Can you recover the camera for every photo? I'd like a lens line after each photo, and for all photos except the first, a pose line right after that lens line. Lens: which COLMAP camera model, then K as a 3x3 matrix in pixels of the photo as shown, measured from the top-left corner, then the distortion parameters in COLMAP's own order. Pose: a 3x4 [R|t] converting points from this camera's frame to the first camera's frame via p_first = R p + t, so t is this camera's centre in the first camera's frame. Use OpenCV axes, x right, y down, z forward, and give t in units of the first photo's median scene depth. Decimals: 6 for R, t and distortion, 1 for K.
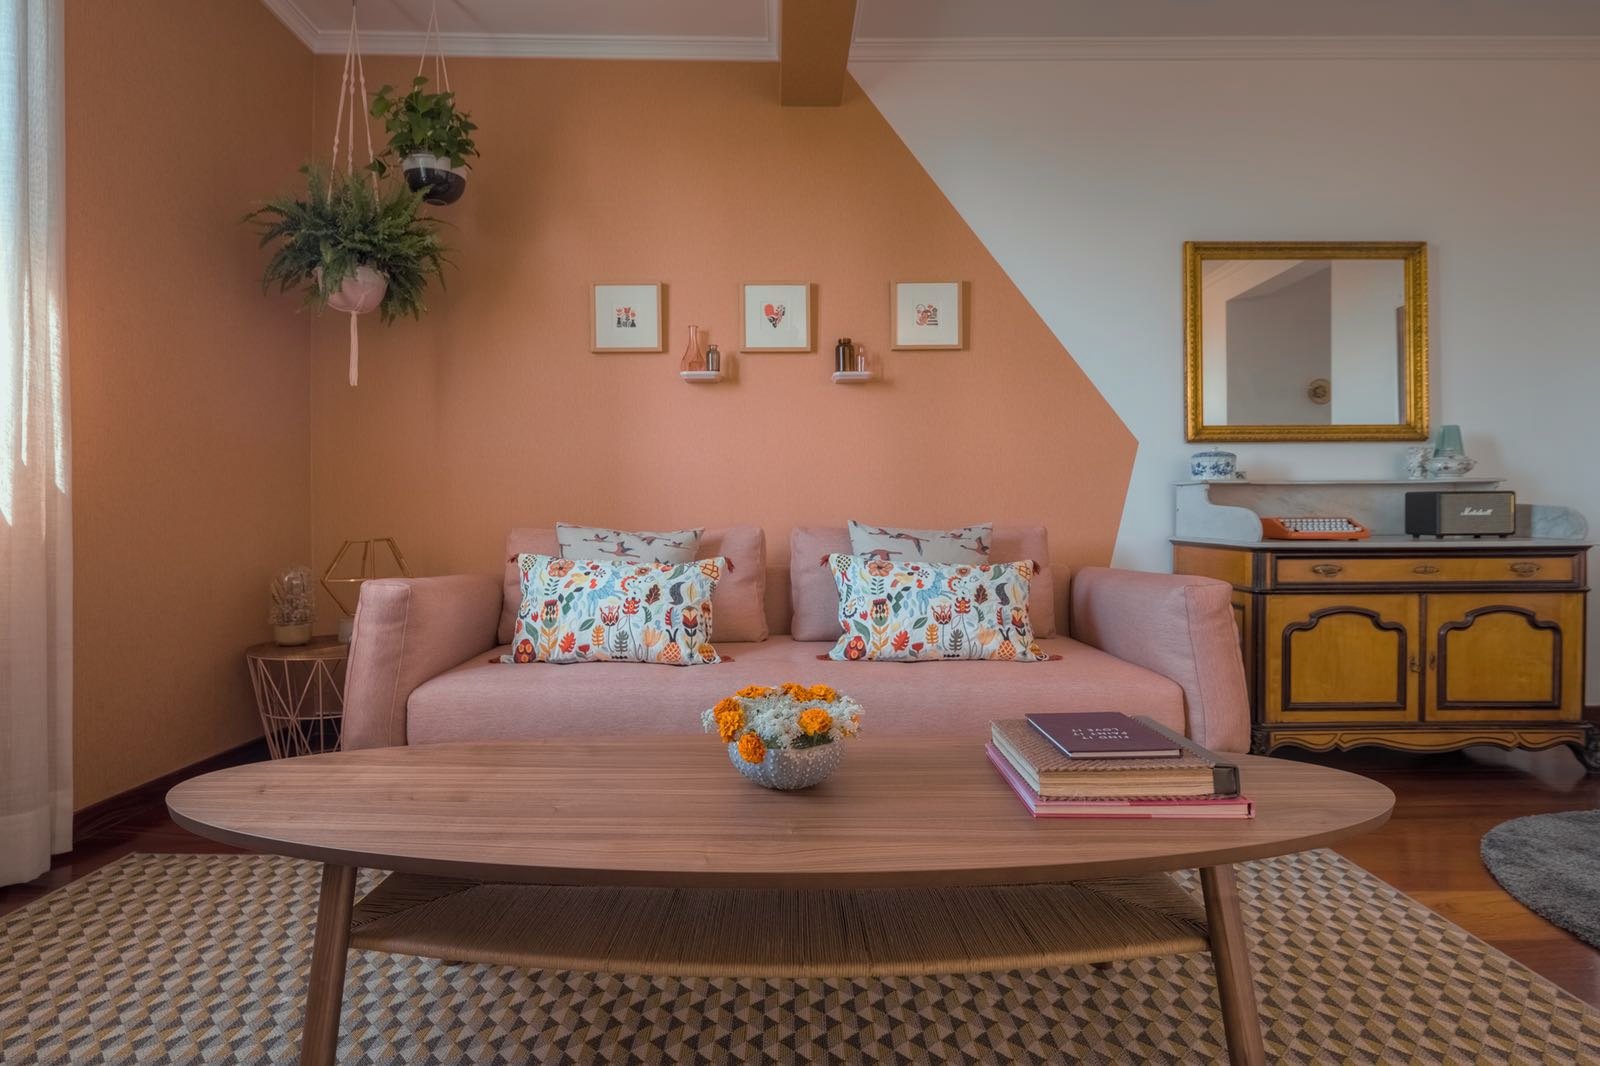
lens RADIAL K [[767.2, 0, 784.0], [0, 767.2, 504.4], [0, 0, 1]] dist [0.000056, 0.000693]
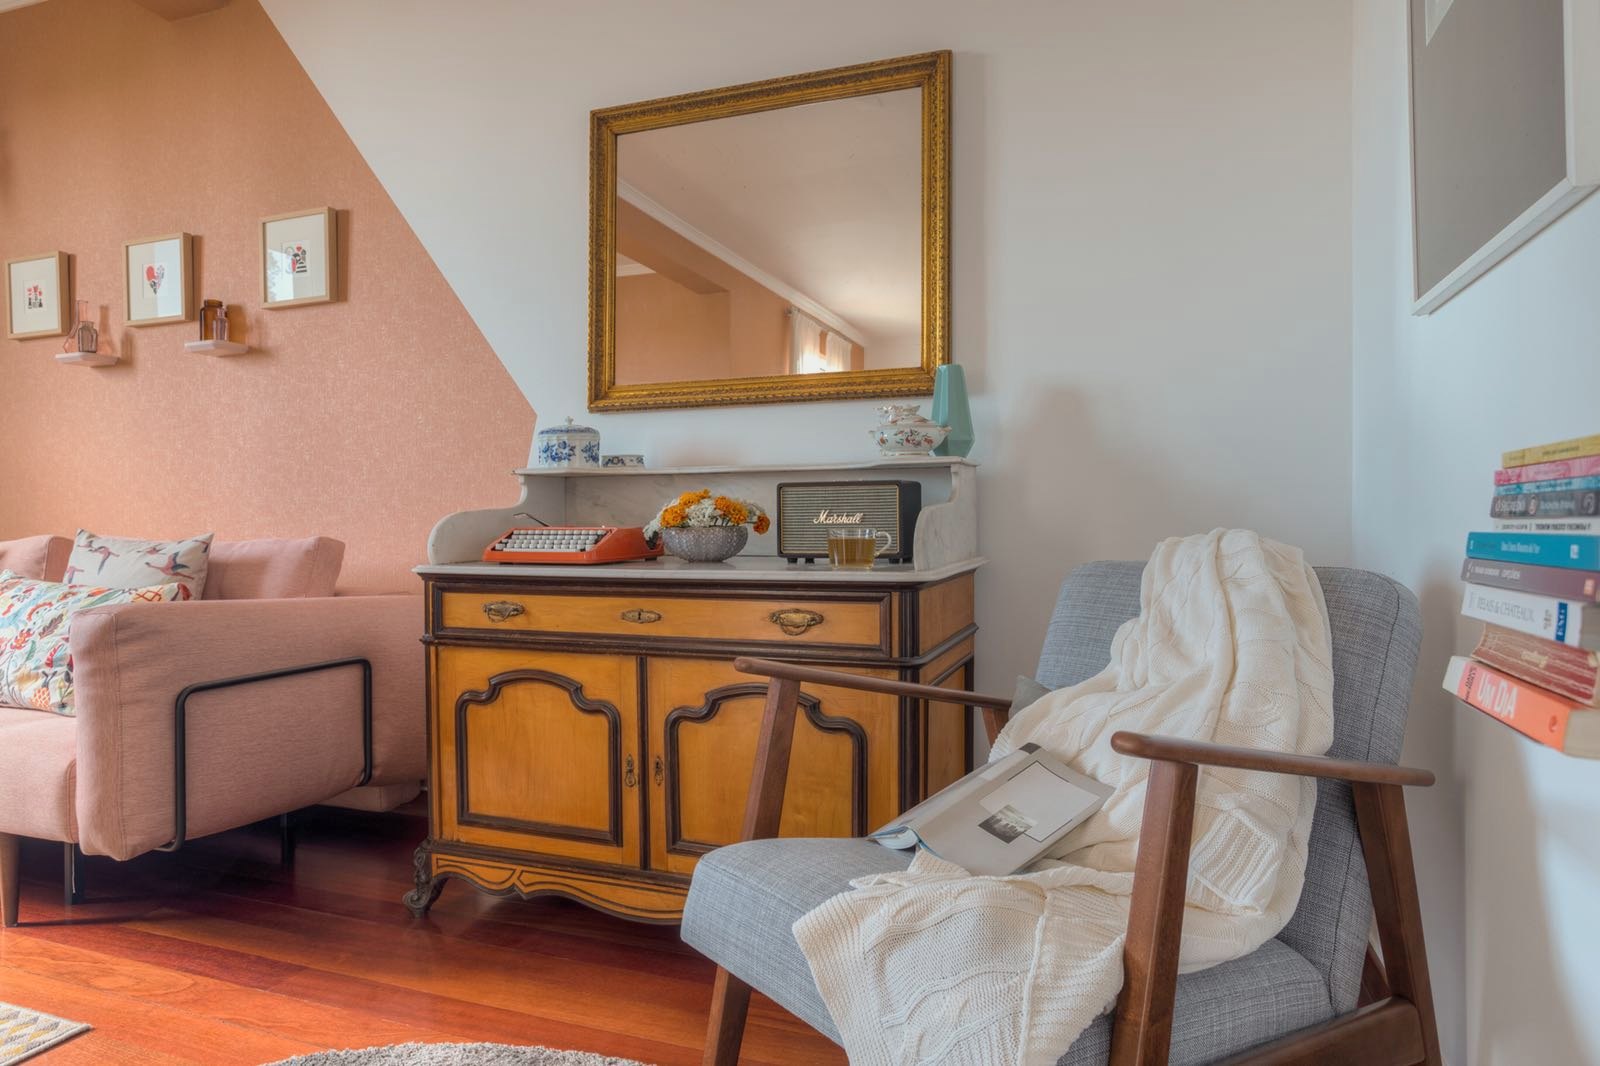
lens RADIAL K [[936.2, 0, 805.9], [0, 936.2, 529.1], [0, 0, 1]] dist [-0.024363, 0.003889]
pose [[0.941304, 0.003646, -0.337542, 1.083453], [0.003736, 0.999768, 0.021217, 0.003219], [0.337541, -0.021233, 0.941071, 0.330145]]
